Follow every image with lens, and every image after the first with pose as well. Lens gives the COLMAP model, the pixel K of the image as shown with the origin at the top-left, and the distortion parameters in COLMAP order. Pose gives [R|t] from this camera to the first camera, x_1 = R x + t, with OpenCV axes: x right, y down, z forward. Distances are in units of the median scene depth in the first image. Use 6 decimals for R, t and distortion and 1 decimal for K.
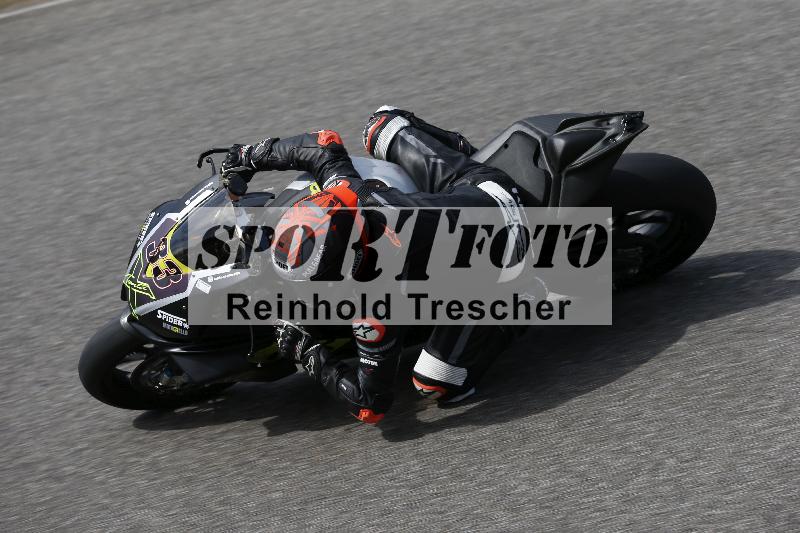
lens RADIAL K [[3838.3, 0, 400.0], [0, 3838.3, 266.5], [0, 0, 1]] dist [-0.049330, 0.093476]
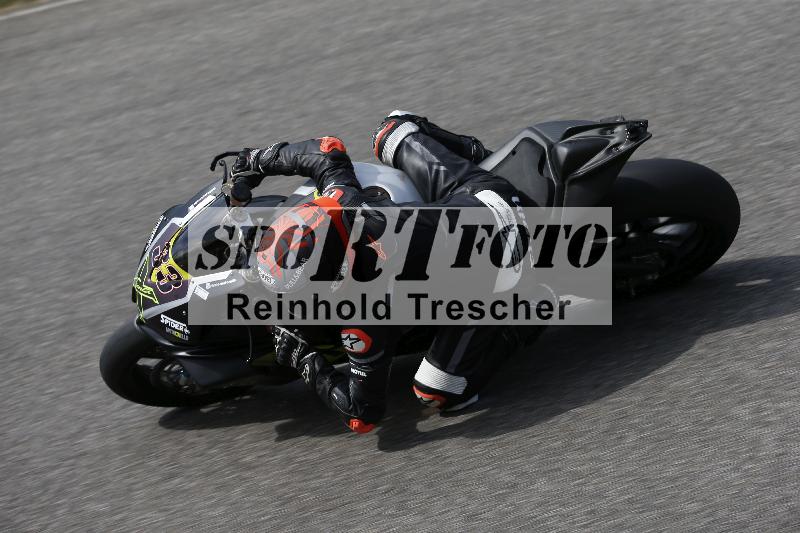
lens RADIAL K [[3838.3, 0, 400.0], [0, 3838.3, 266.5], [0, 0, 1]] dist [-0.049330, 0.093476]
pose [[0.993165, 0.012109, -0.116090, 0.115253], [-0.008777, 0.999536, 0.029164, -0.031004], [0.116389, -0.027946, 0.992810, 0.010249]]
